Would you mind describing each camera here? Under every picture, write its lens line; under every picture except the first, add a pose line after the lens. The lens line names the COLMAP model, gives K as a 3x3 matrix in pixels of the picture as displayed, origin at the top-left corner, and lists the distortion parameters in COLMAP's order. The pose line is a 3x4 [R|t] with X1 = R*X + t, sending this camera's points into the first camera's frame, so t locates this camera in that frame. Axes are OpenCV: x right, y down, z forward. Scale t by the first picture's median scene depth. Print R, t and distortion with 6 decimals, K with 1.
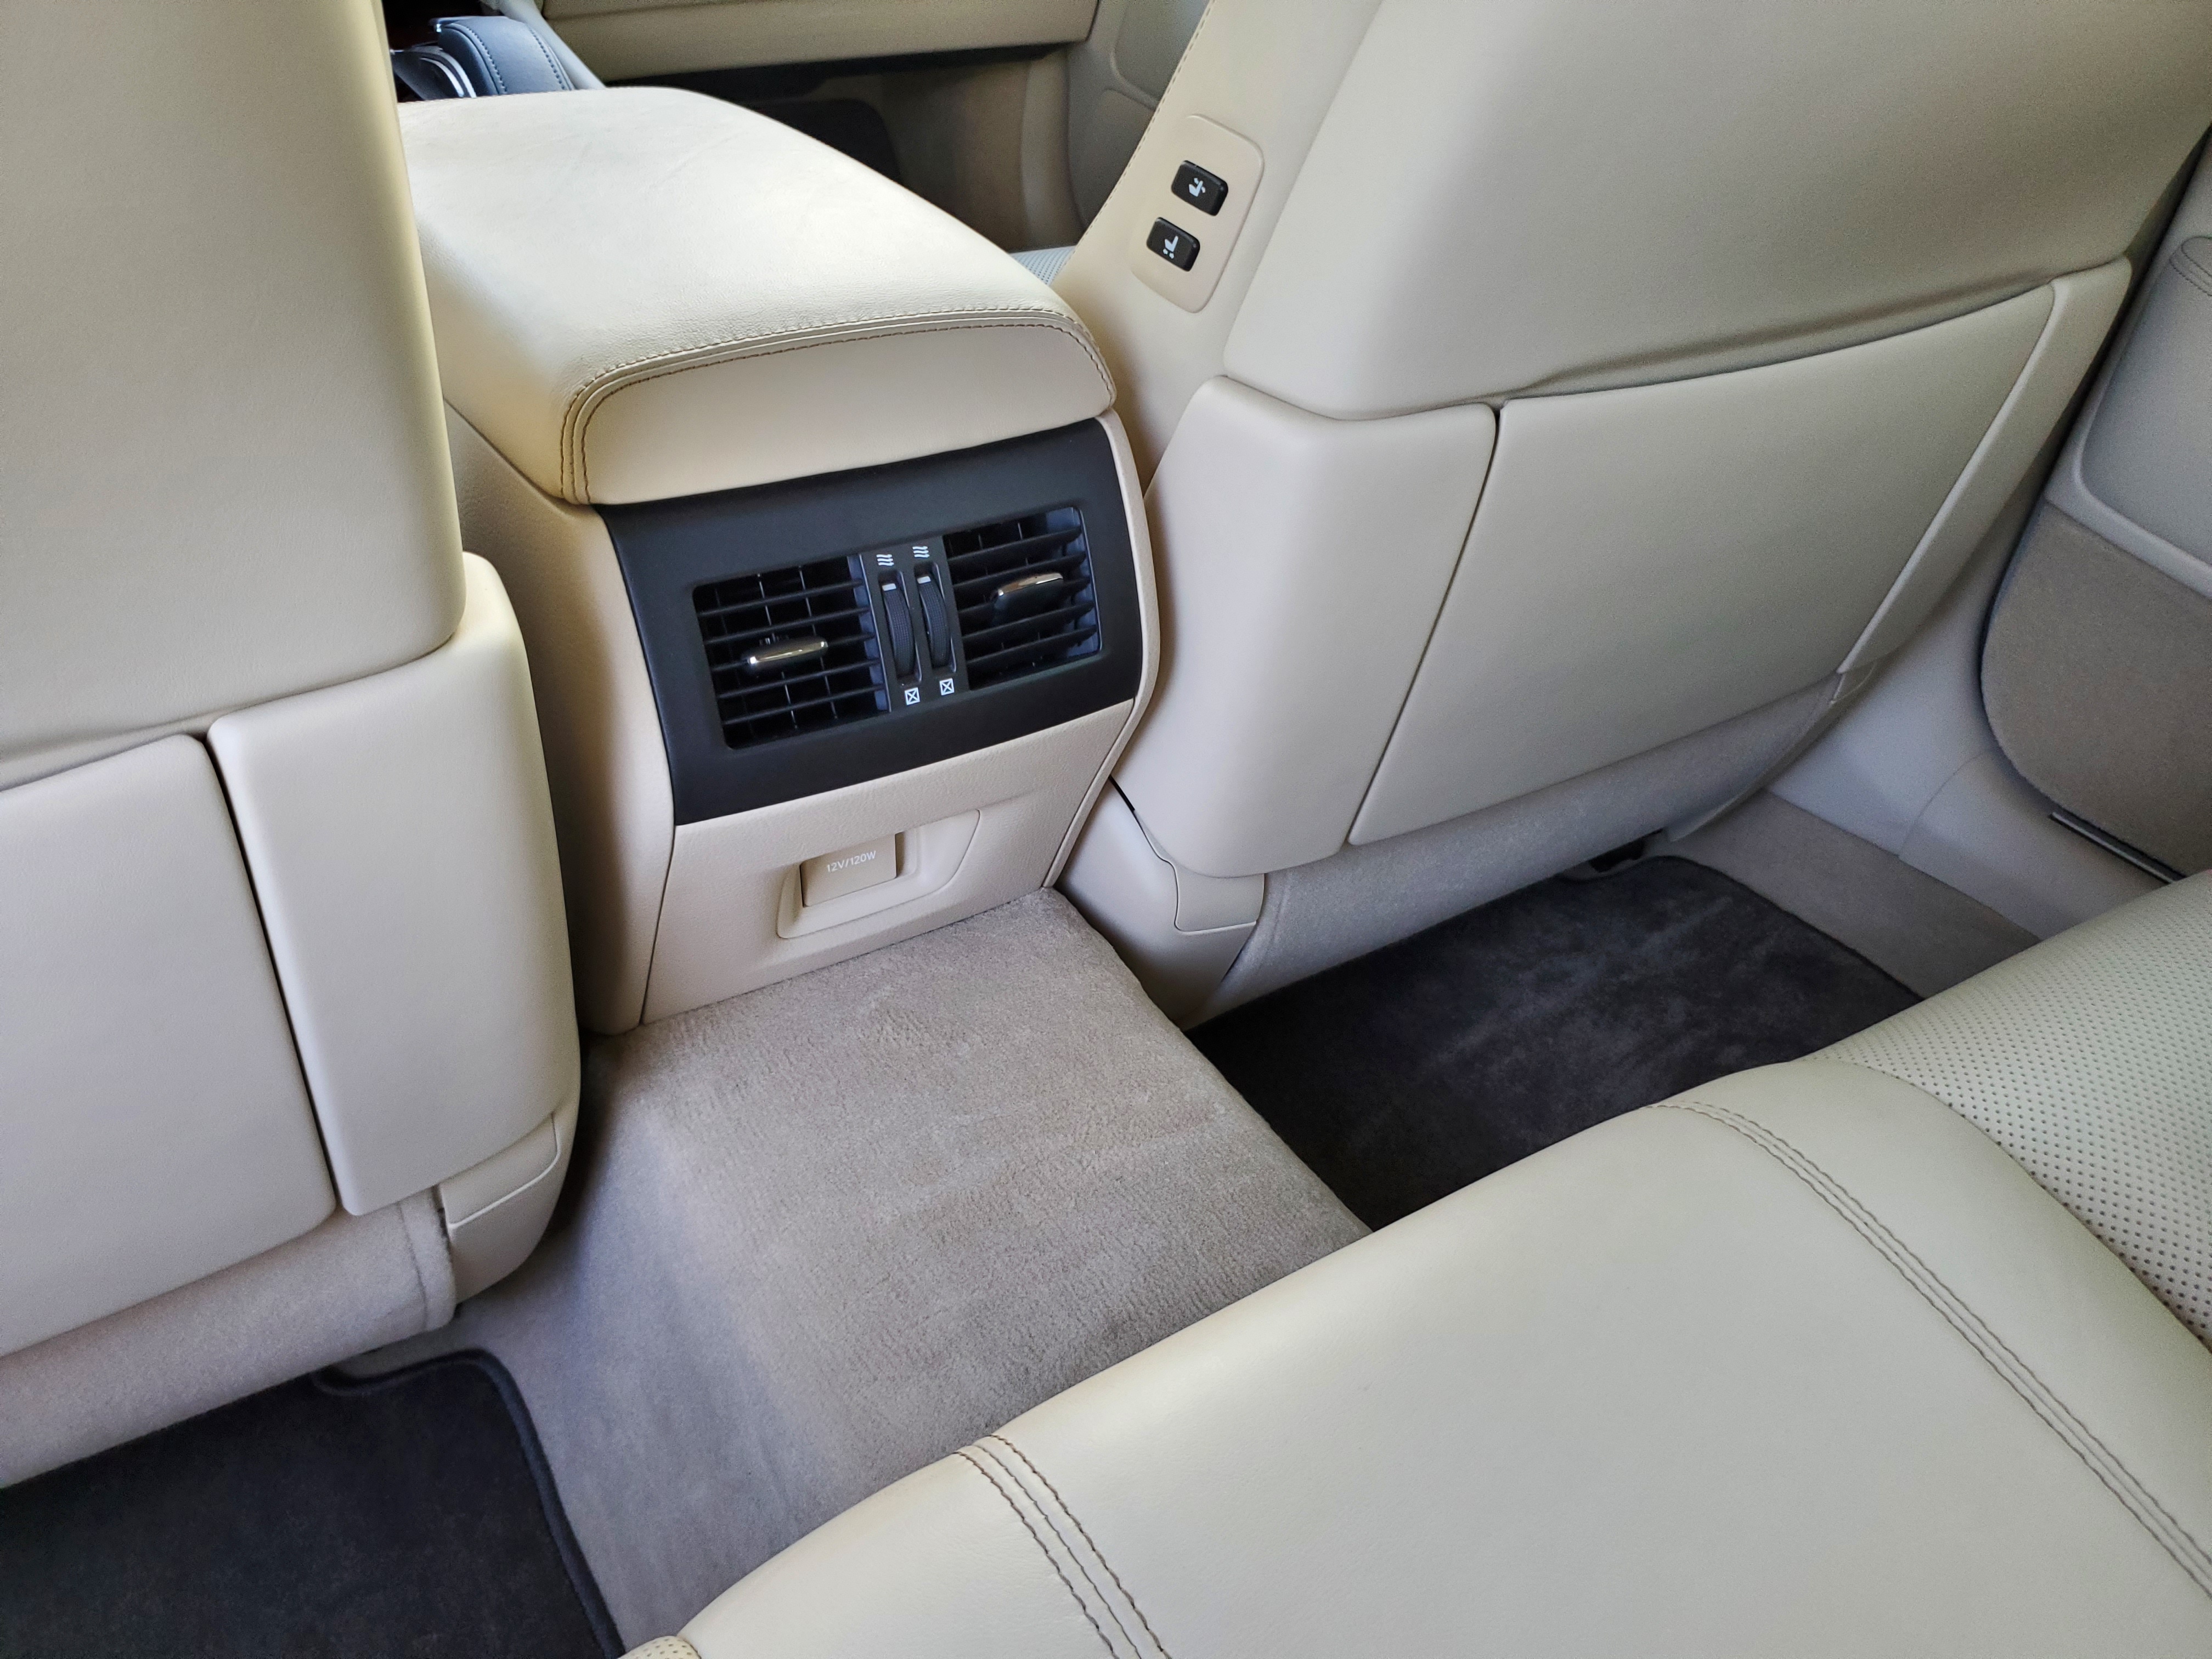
lens RADIAL K [[1677.7, 0, 1106.0], [0, 1677.7, 829.5], [0, 0, 1]] dist [-0.048635, -0.003004]
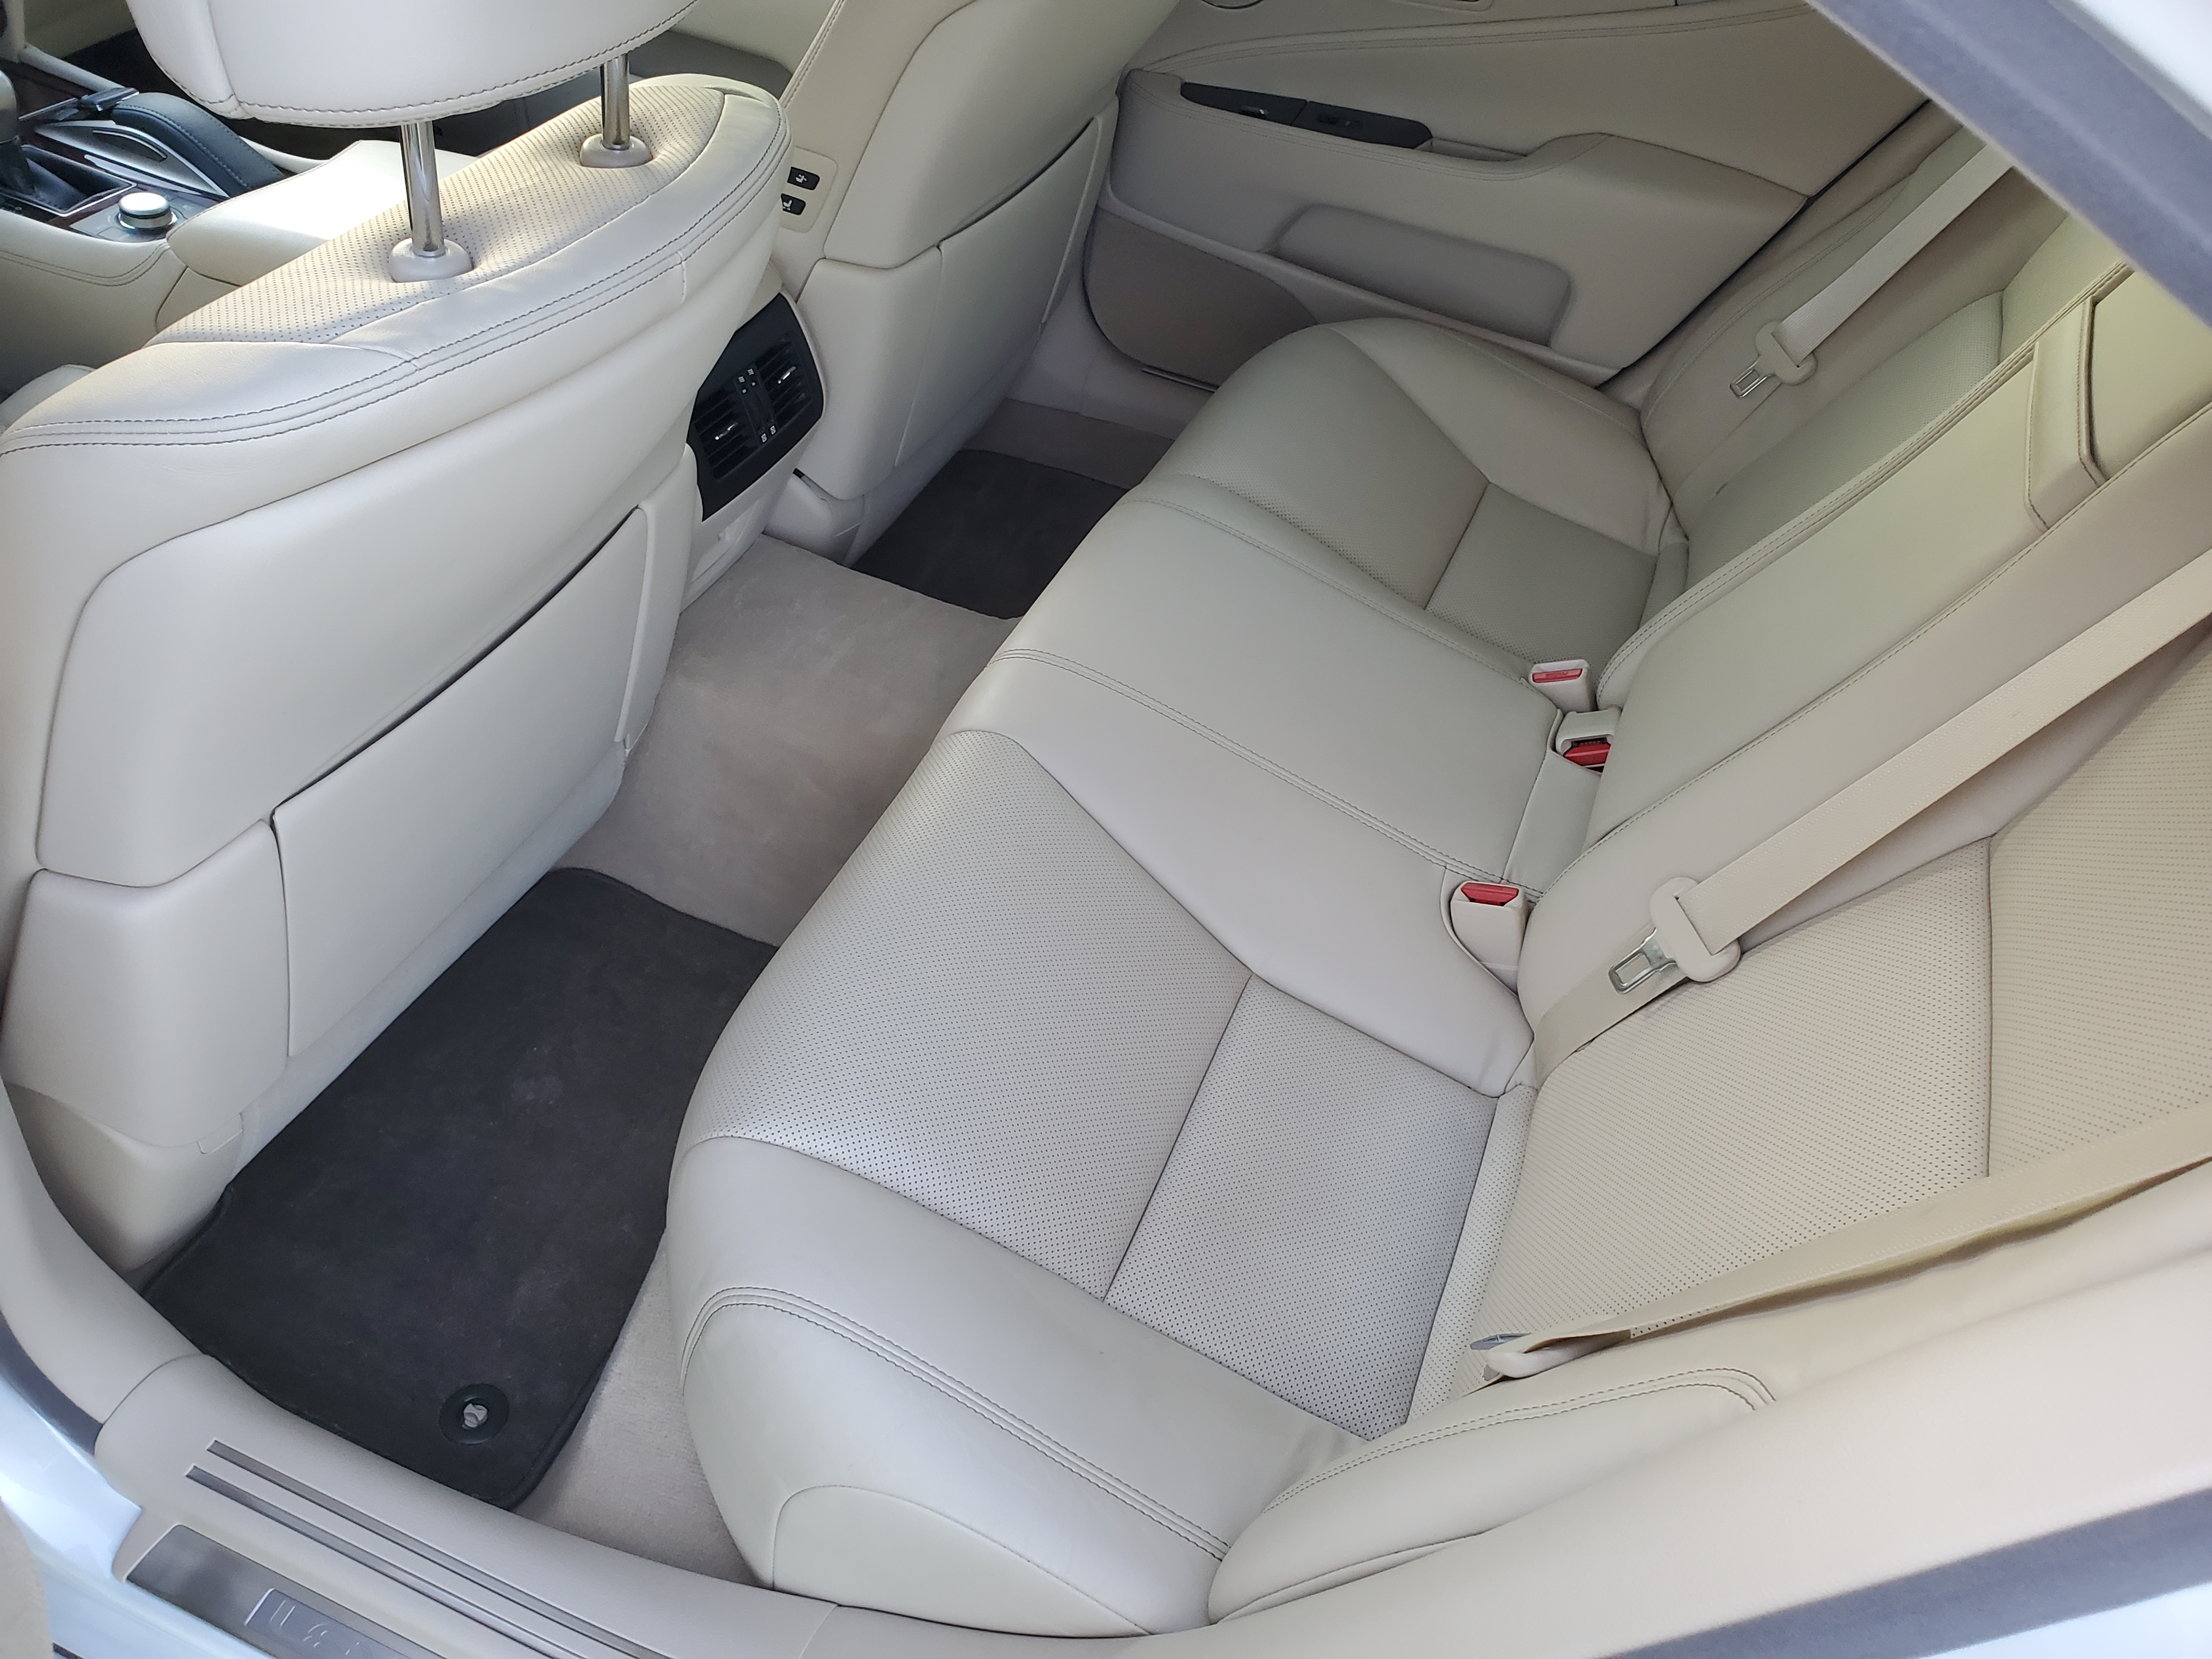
lens RADIAL K [[1677.7, 0, 1106.0], [0, 1677.7, 829.5], [0, 0, 1]] dist [-0.048635, -0.003004]
pose [[0.800432, -0.378739, 0.464613, -0.950833], [0.292959, 0.923397, 0.248019, -0.016053], [-0.522957, -0.062410, 0.850071, -1.114091]]
